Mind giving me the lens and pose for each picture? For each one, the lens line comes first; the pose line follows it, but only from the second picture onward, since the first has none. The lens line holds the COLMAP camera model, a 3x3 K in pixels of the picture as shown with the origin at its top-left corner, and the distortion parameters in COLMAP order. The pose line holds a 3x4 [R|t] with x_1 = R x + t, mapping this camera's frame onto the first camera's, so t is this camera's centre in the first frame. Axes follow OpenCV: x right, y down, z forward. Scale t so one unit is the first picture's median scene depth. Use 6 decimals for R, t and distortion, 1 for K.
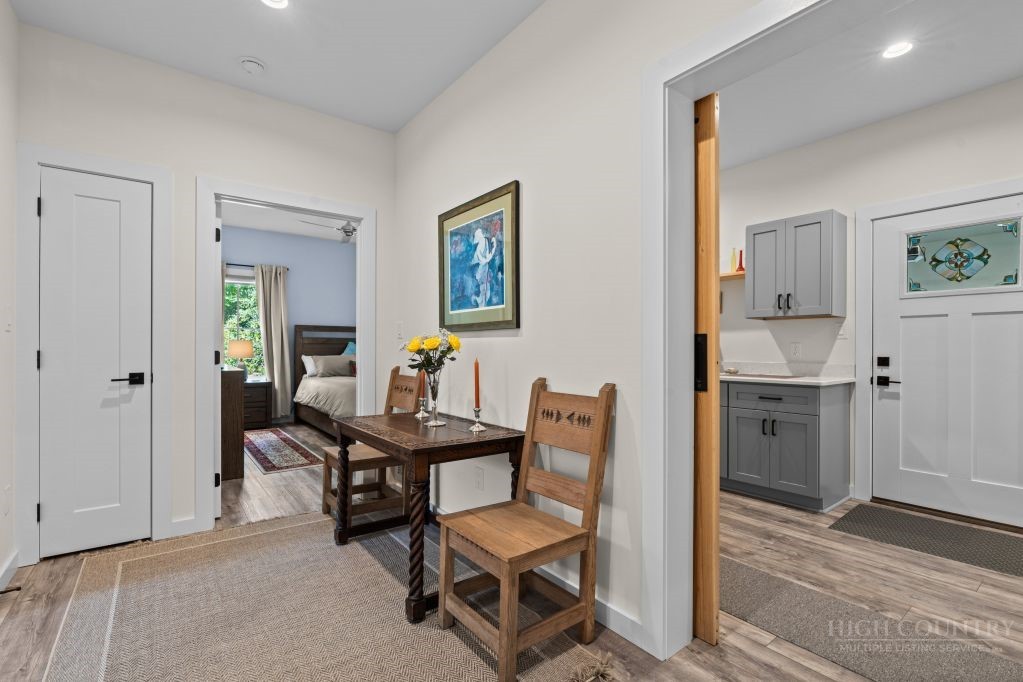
lens RADIAL K [[459.6, 0, 514.6], [0, 459.6, 346.6], [0, 0, 1]] dist [0.000007, 0.000063]
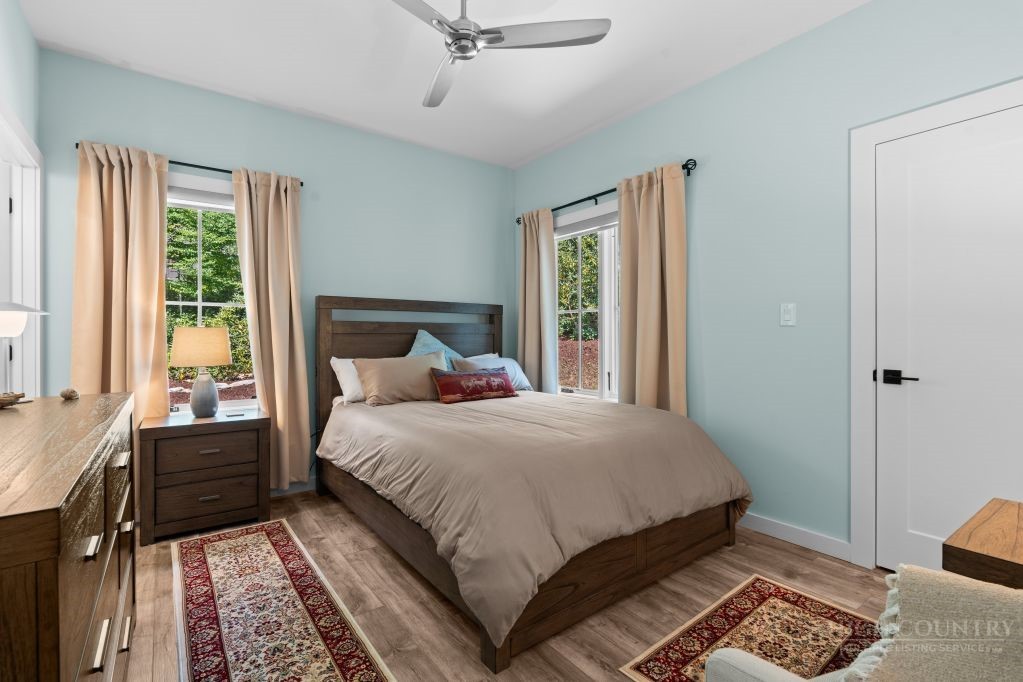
lens RADIAL K [[477.6, 0, 511.5], [0, 477.6, 341.0], [0, 0, 1]] dist [0.016598, 0.000058]
pose [[0.999648, -0.002722, -0.026390, -0.263659], [0.002879, 0.999978, 0.005925, -0.001040], [0.026374, -0.005999, 0.999634, 0.506935]]
